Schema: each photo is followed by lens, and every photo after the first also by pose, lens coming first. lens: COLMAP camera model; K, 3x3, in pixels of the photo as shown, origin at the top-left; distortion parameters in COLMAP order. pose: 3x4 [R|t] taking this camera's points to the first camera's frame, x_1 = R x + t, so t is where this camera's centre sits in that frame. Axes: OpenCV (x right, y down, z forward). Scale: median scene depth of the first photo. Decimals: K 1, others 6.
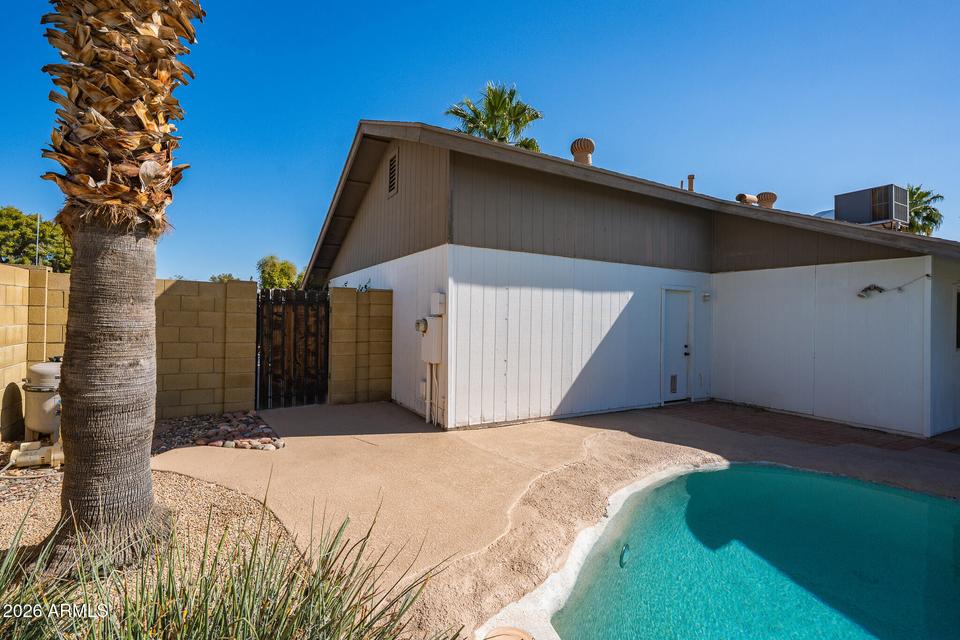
lens RADIAL K [[381.0, 0, 481.1], [0, 381.0, 309.3], [0, 0, 1]] dist [0.000248, 0.000081]
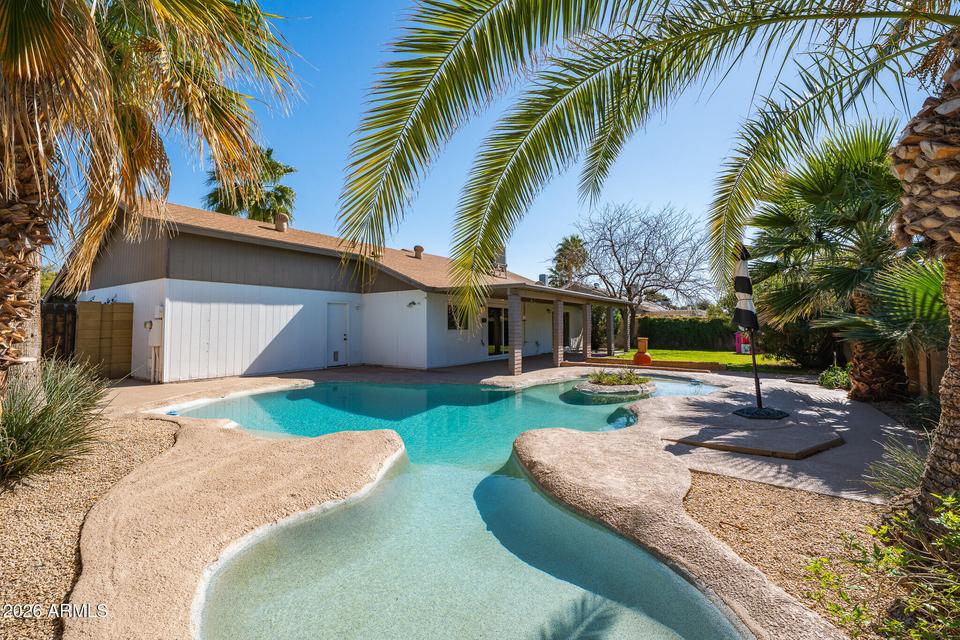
lens RADIAL K [[381.0, 0, 481.1], [0, 381.0, 309.3], [0, 0, 1]] dist [0.000248, 0.000081]
pose [[0.913614, -0.002738, 0.406574, 0.470886], [0.009603, 0.999844, -0.014845, 0.010568], [-0.406470, 0.017467, 0.913497, -1.067089]]
